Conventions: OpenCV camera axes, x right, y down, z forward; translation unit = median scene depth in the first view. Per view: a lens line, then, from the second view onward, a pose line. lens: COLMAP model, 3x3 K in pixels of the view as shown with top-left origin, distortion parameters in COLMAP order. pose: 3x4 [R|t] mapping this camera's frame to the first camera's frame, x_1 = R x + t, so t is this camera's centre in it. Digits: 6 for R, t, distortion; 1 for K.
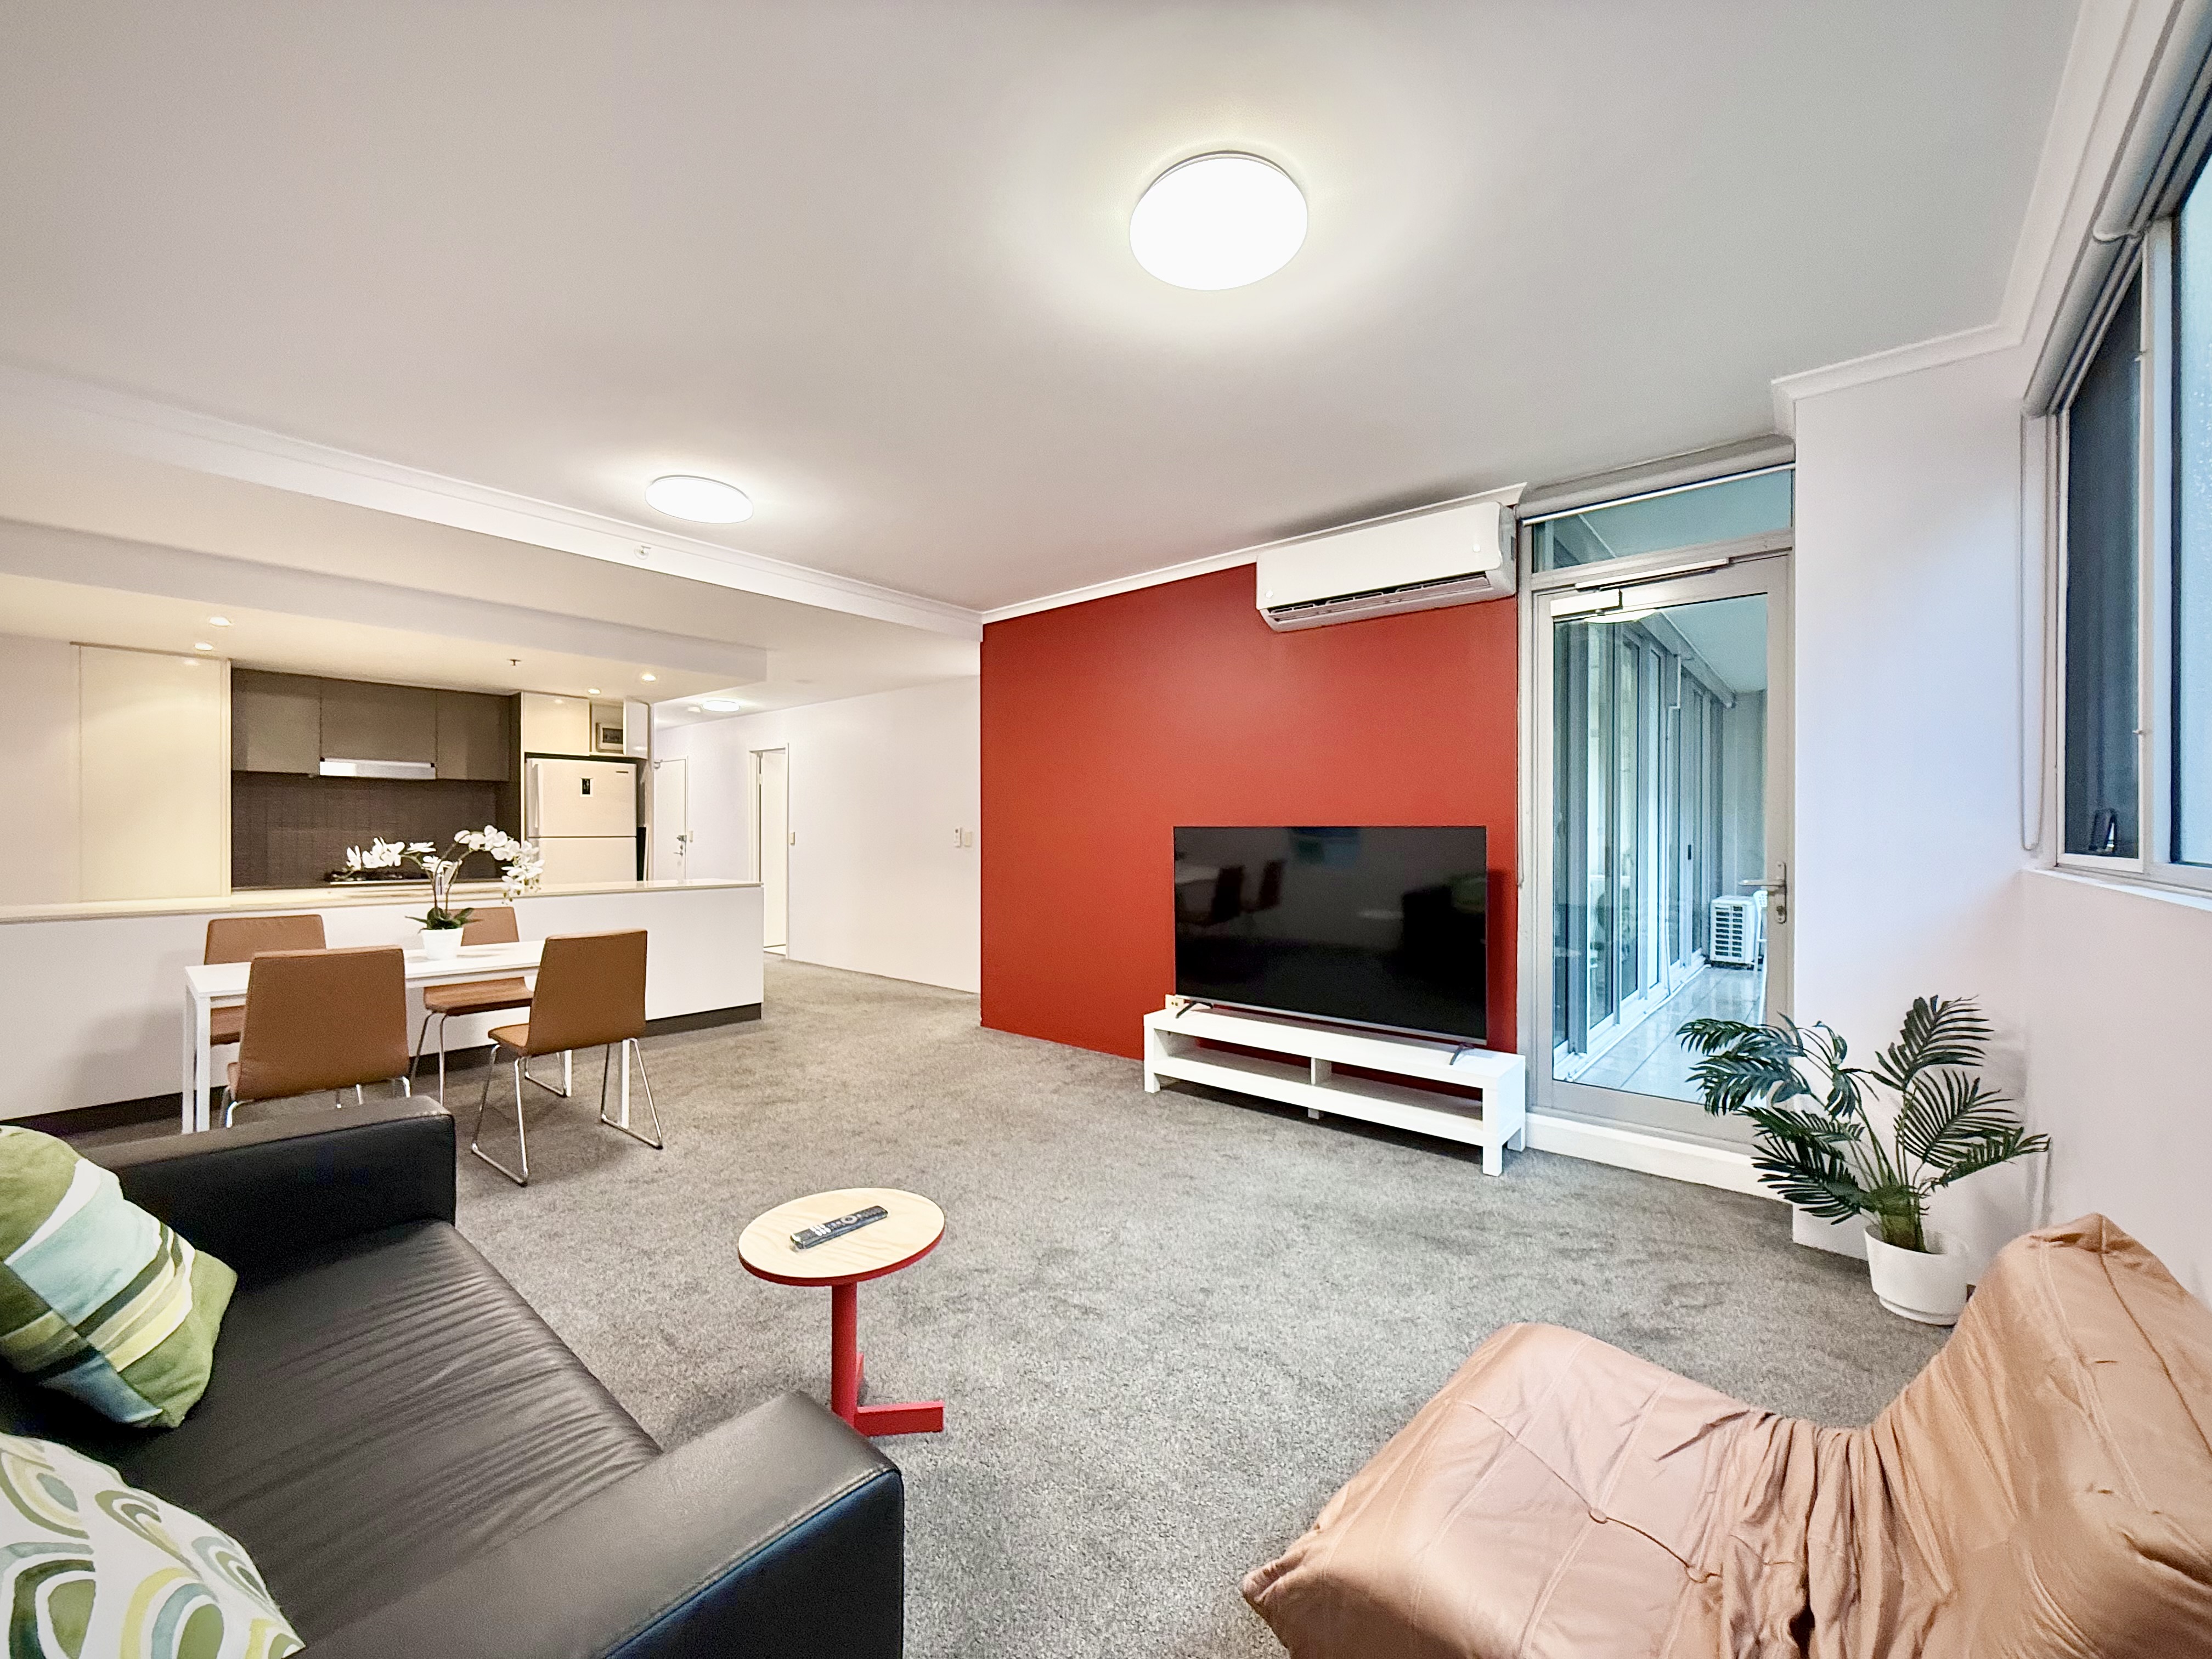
lens RADIAL K [[898.0, 0, 1098.8], [0, 898.0, 833.2], [0, 0, 1]] dist [0.000274, 0.000062]
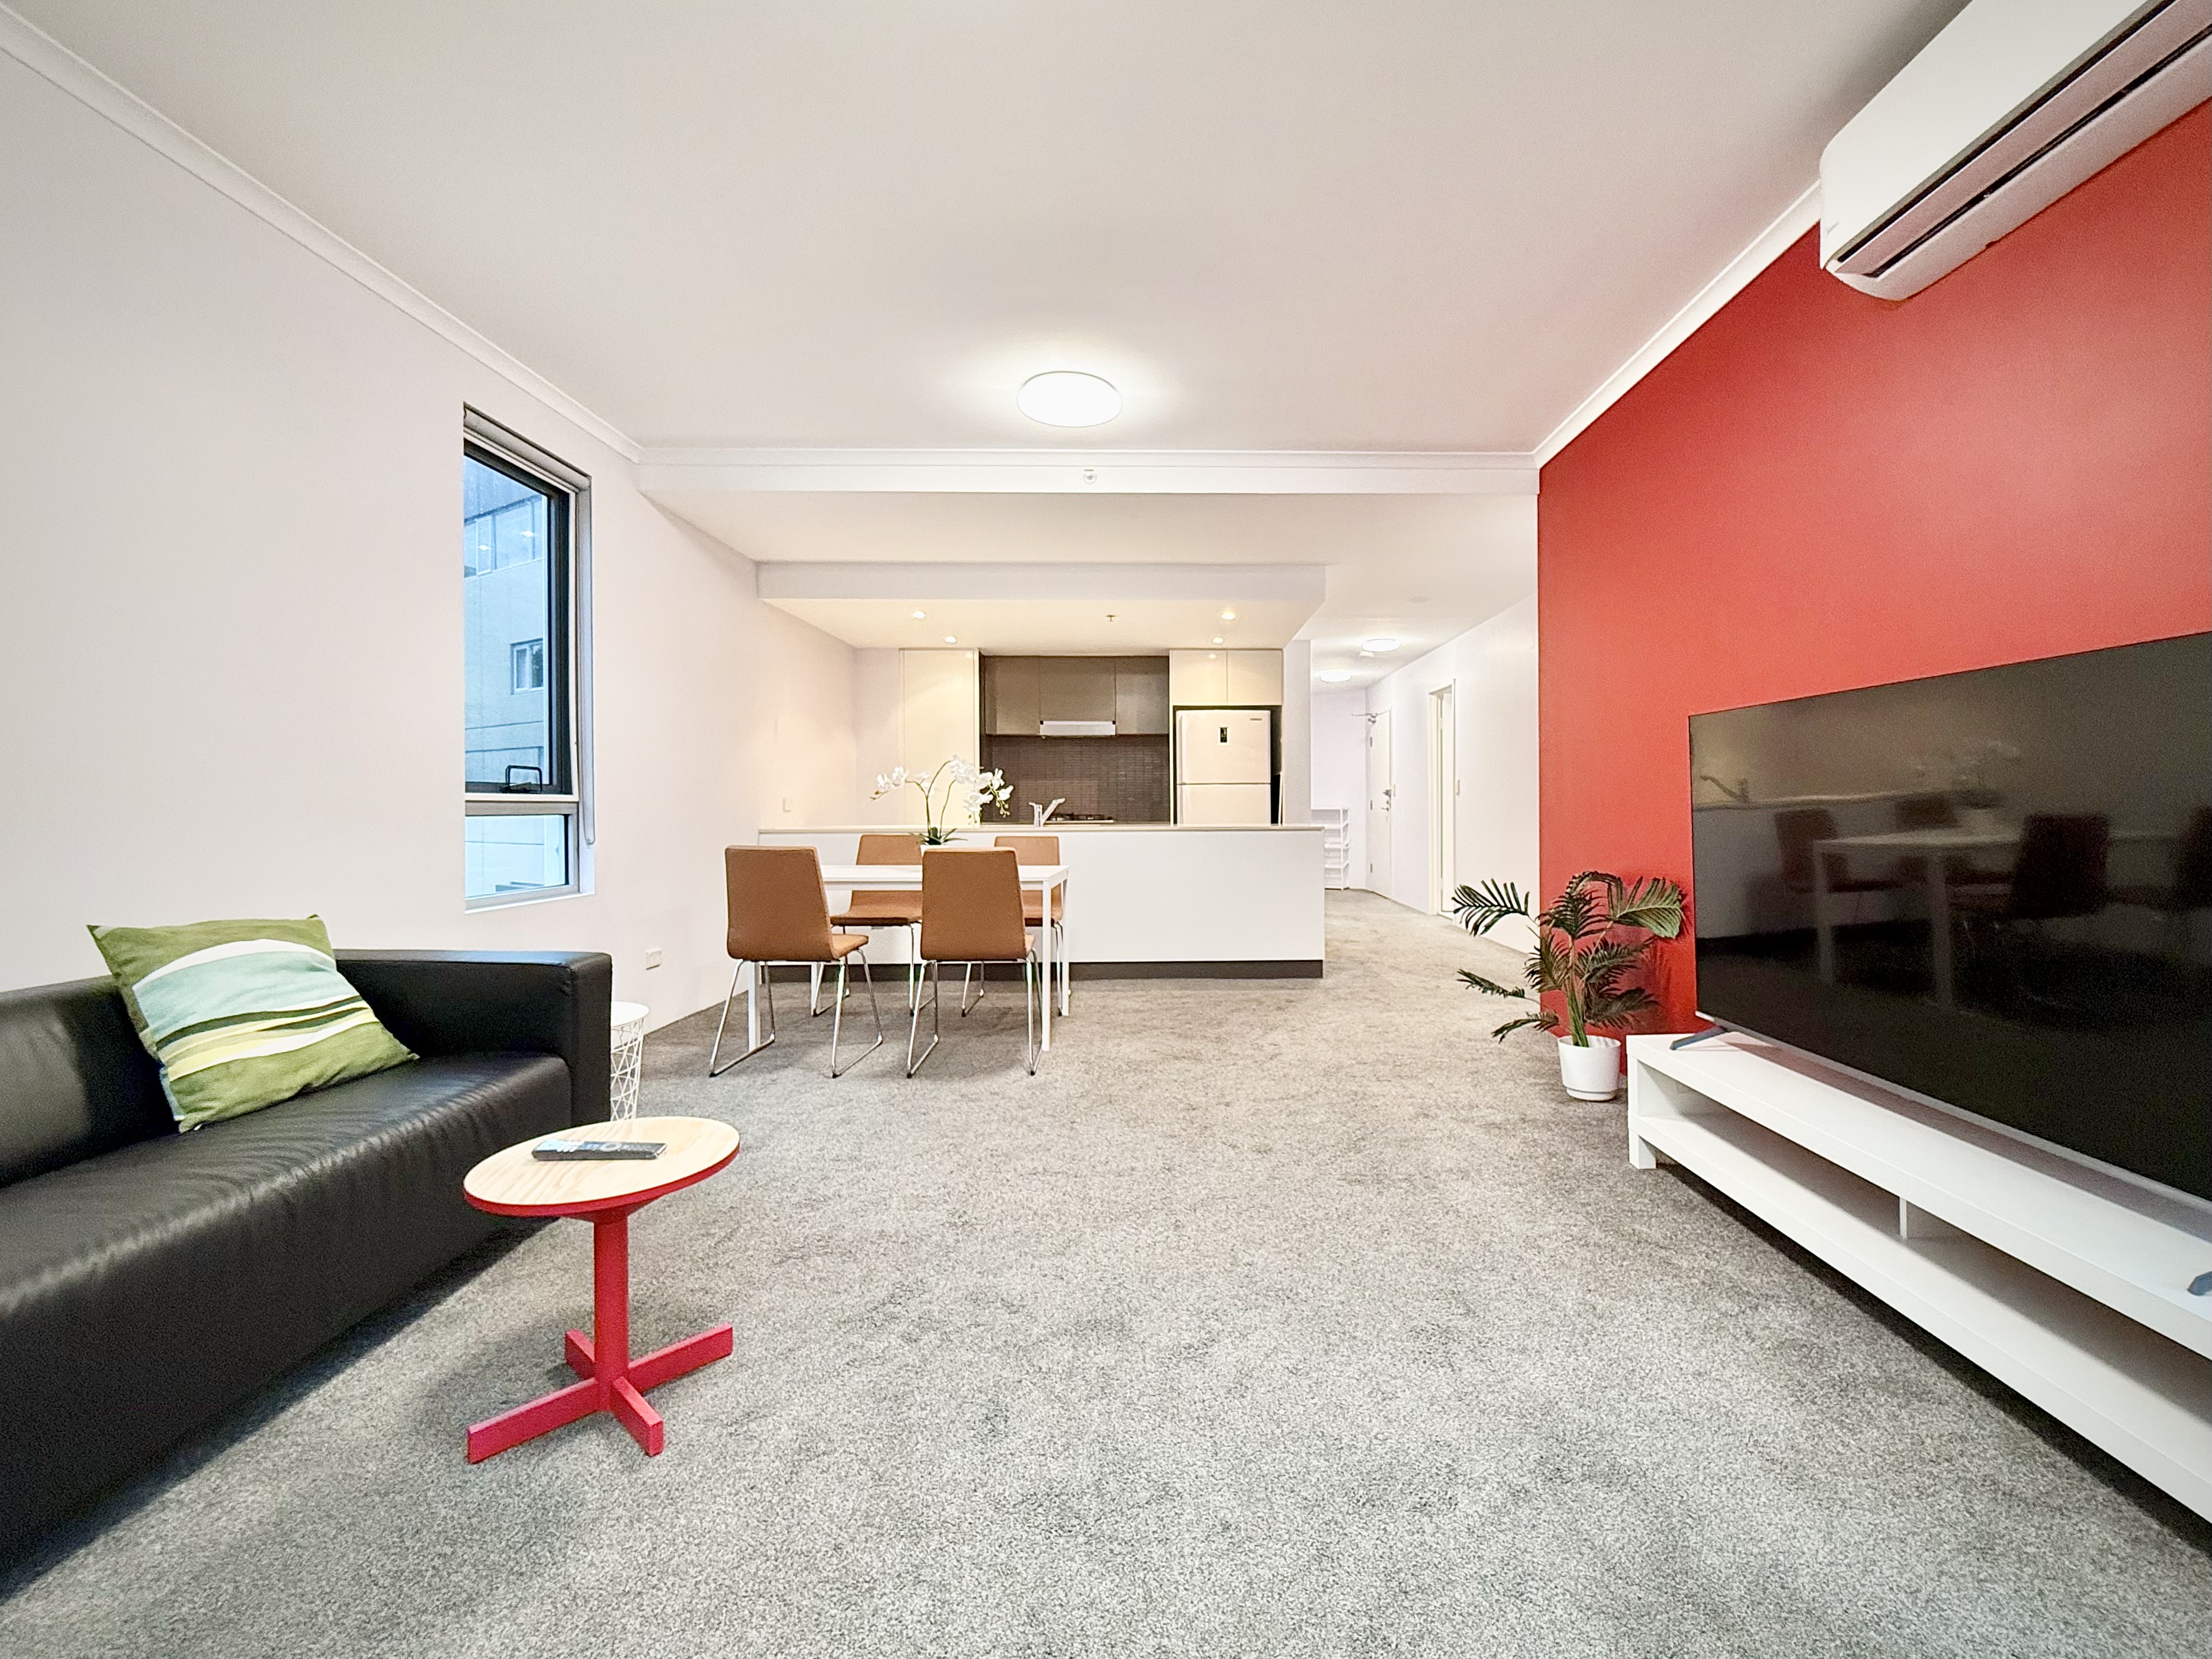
lens RADIAL K [[947.5, 0, 1109.8], [0, 947.5, 816.5], [0, 0, 1]] dist [-0.002729, -0.000187]
pose [[0.663405, 0.010264, -0.748190, 0.290789], [0.001393, 0.999887, 0.014952, 0.046402], [0.748259, -0.010961, 0.663316, 0.325345]]
